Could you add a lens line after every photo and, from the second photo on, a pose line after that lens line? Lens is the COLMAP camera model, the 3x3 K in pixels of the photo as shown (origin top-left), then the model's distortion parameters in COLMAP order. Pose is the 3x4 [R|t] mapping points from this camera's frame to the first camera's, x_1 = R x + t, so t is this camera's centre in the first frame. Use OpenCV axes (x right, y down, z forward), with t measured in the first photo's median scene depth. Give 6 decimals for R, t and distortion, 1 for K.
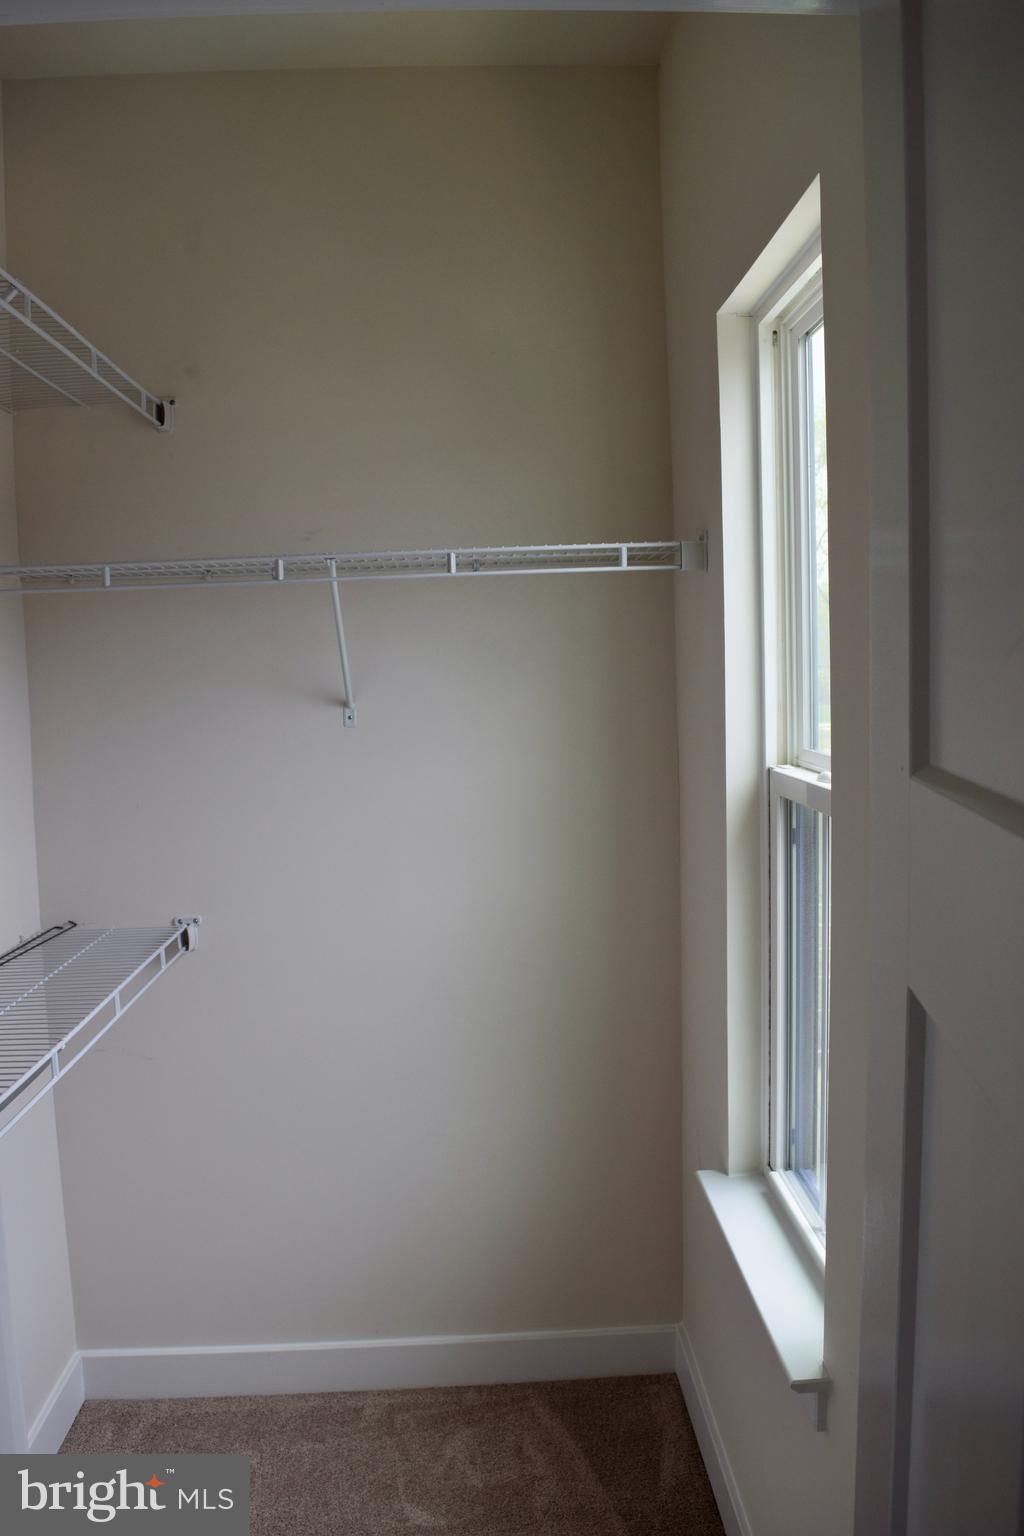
lens RADIAL K [[1202.8, 0, 512.8], [0, 1202.8, 769.1], [0, 0, 1]] dist [-0.096057, 0.021184]
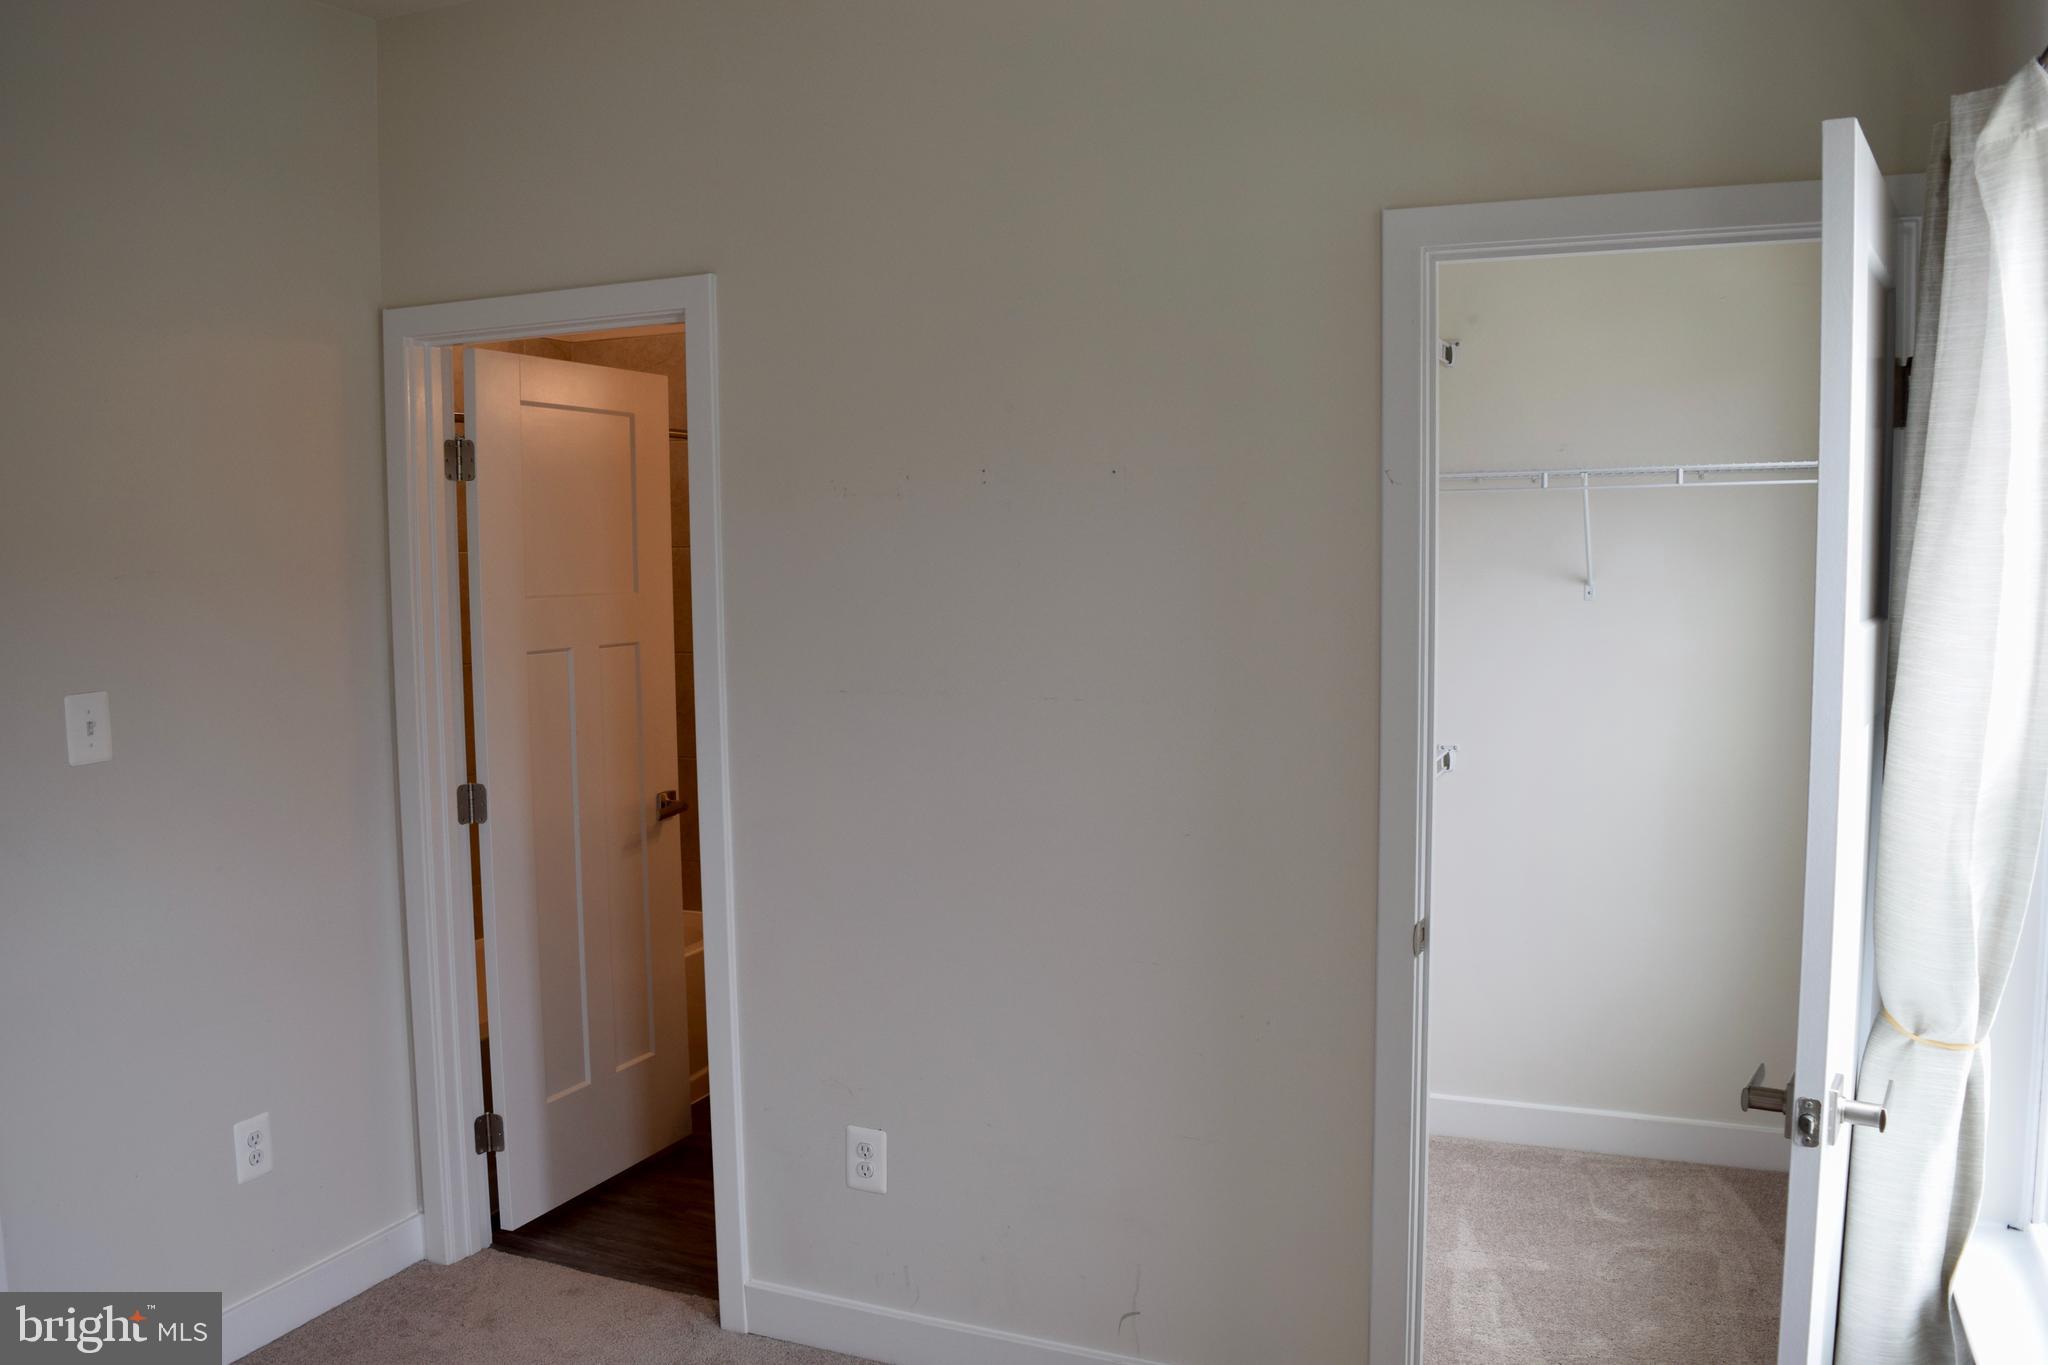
lens RADIAL K [[1603.7, 0, 1020.8], [0, 1603.7, 671.1], [0, 0, 1]] dist [-0.096057, 0.021184]
pose [[0.901214, 0.051105, -0.430351, 0.047129], [-0.050195, 0.998649, 0.013476, 0.048478], [0.430458, 0.009457, 0.902561, -0.784102]]
